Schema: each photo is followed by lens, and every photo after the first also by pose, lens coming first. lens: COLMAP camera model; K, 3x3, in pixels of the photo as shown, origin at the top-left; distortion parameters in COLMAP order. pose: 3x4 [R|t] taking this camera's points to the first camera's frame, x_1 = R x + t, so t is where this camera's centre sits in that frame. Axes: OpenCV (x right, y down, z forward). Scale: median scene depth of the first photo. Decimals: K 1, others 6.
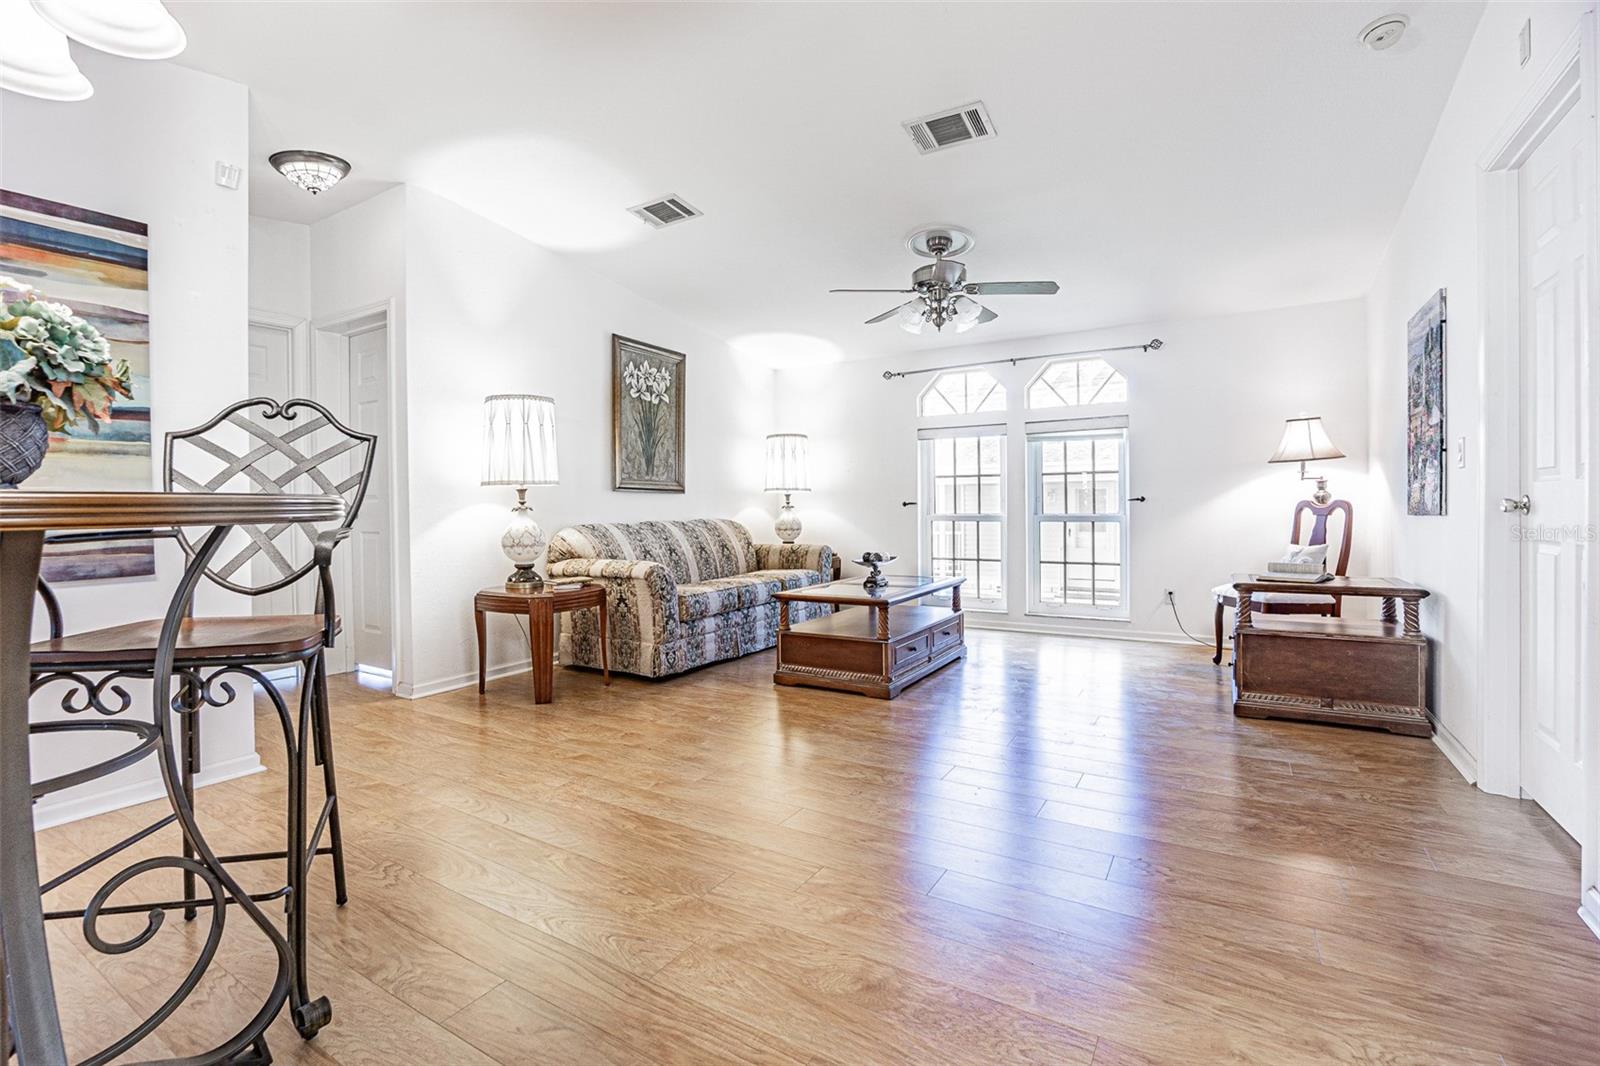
lens RADIAL K [[694.4, 0, 810.1], [0, 694.4, 509.2], [0, 0, 1]] dist [-0.009735, -0.000558]
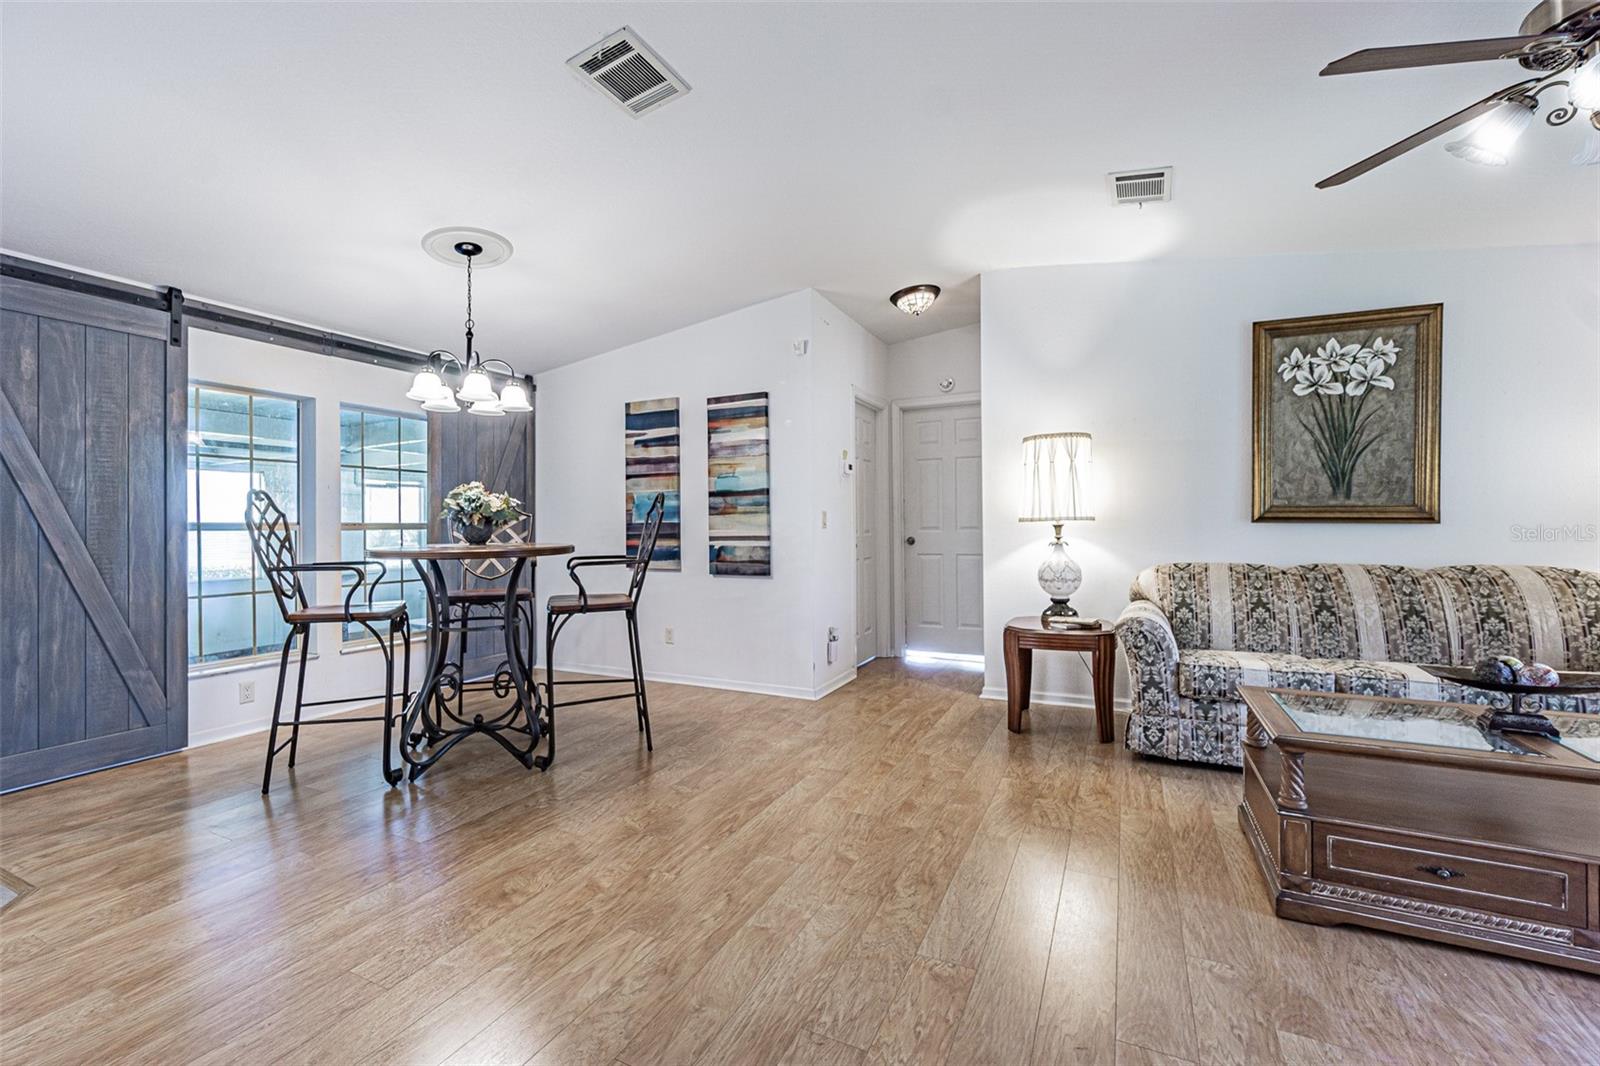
lens RADIAL K [[694.4, 0, 798.5], [0, 694.4, 529.3], [0, 0, 1]] dist [-0.009735, -0.000558]
pose [[0.110008, 0.012111, -0.993857, 0.549262], [-0.003662, 0.999924, 0.011780, -0.032738], [0.993924, 0.002344, 0.110044, 0.502771]]
